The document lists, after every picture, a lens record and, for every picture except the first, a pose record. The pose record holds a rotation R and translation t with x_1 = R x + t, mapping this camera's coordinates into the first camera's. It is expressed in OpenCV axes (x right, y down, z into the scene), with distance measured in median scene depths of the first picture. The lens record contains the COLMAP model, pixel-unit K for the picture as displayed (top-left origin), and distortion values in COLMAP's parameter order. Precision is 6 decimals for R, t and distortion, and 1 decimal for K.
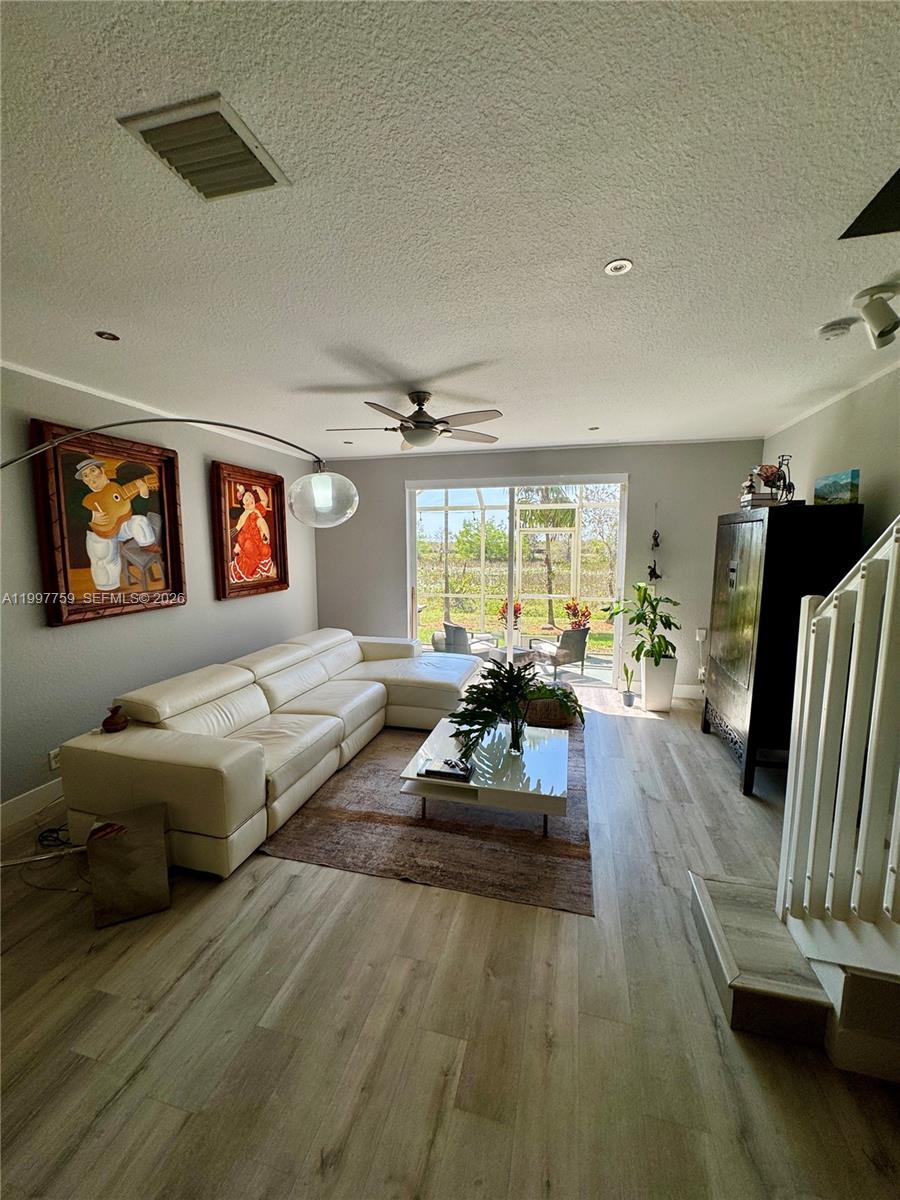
lens RADIAL K [[477.0, 0, 450.0], [0, 477.0, 600.0], [0, 0, 1]] dist [-0.000805, 0.000493]
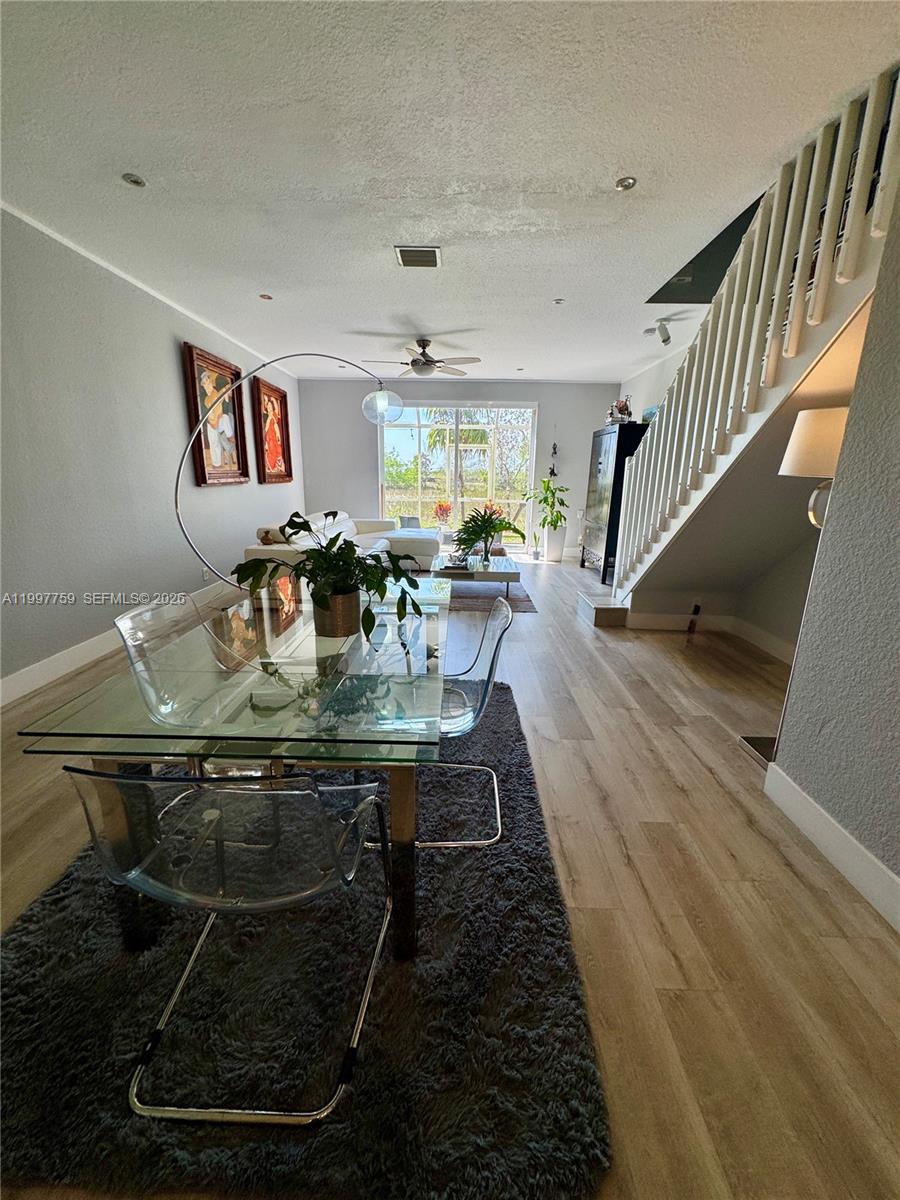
lens RADIAL K [[476.1, 0, 450.0], [0, 476.1, 600.0], [0, 0, 1]] dist [-0.000240, 0.000281]
pose [[0.972254, -0.043274, 0.229892, -0.361345], [0.010662, 0.989917, 0.141244, 0.181663], [-0.233686, -0.134874, 0.962912, -0.613322]]
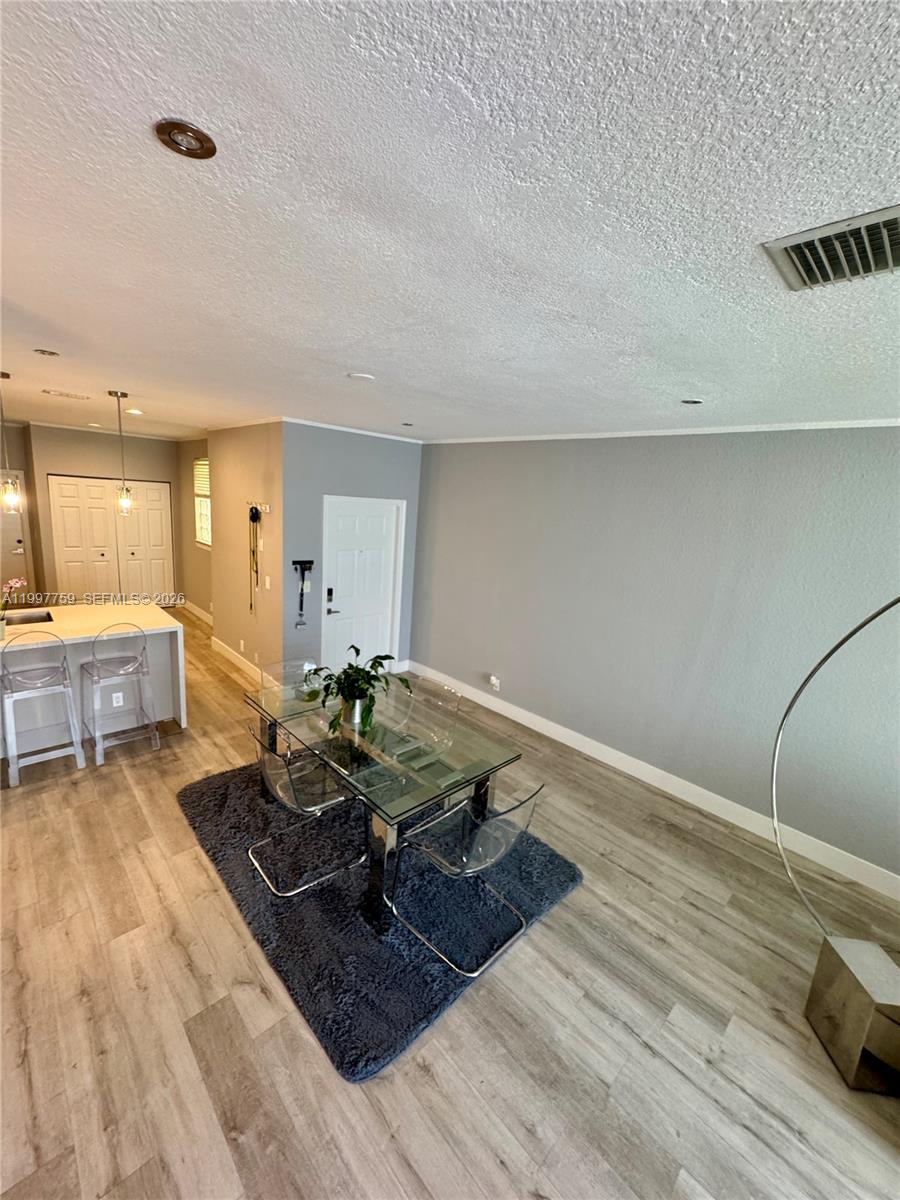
lens RADIAL K [[480.3, 0, 450.0], [0, 480.3, 600.0], [0, 0, 1]] dist [-0.001810, 0.000326]
pose [[-0.520335, 0.142859, -0.841928, 0.229450], [-0.173660, 0.947605, 0.268117, -0.171380], [0.836118, 0.285720, -0.468263, 0.351898]]
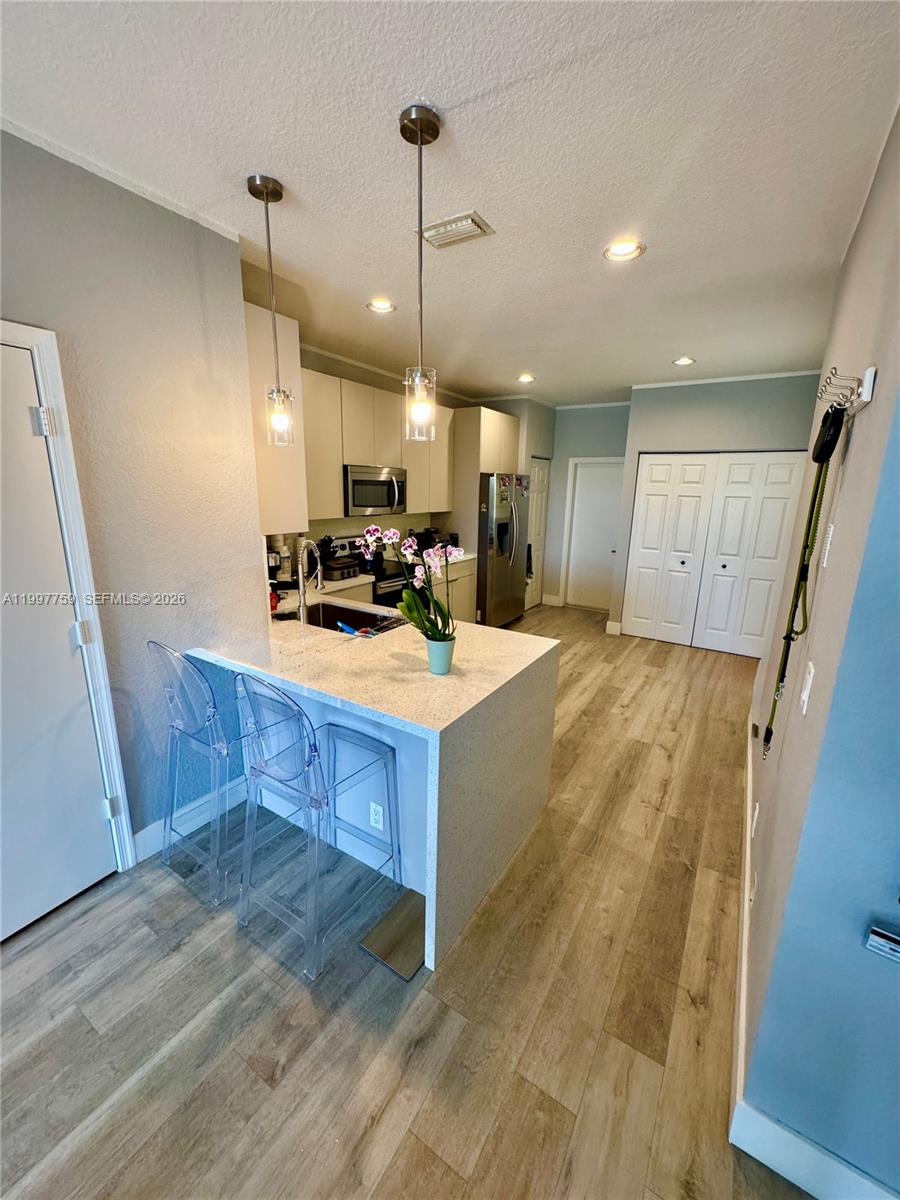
lens RADIAL K [[478.0, 0, 450.0], [0, 478.0, 600.0], [0, 0, 1]] dist [-0.001773, 0.000032]
pose [[-0.953518, -0.086049, 0.288788, -0.509793], [0.018451, 0.939890, 0.340978, 0.053334], [-0.300770, 0.330457, -0.894615, -0.366218]]
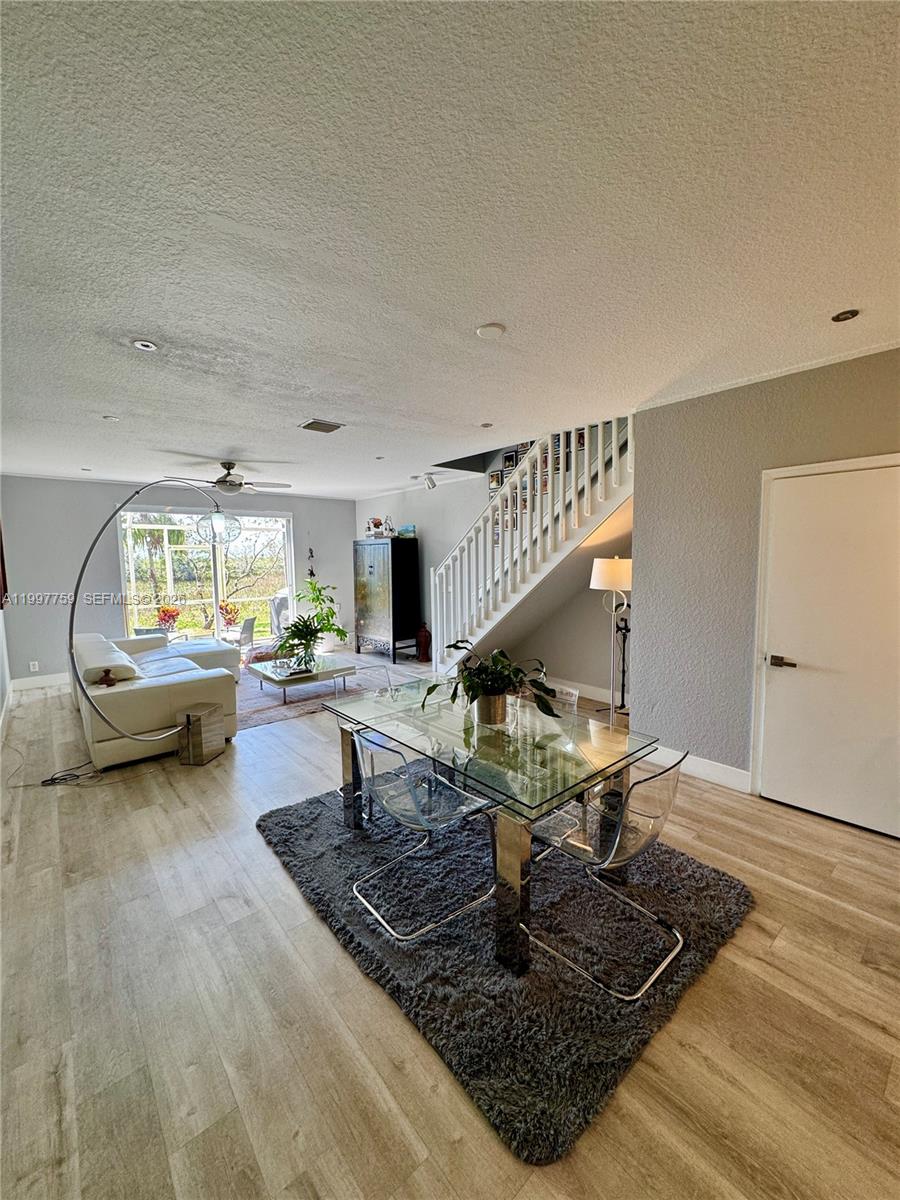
lens RADIAL K [[476.1, 0, 450.0], [0, 476.1, 600.0], [0, 0, 1]] dist [-0.000240, 0.000281]
pose [[0.569258, -0.081105, 0.818149, -0.965643], [0.111440, 0.993550, 0.020954, 0.080219], [-0.814571, 0.079246, 0.574625, -0.498391]]
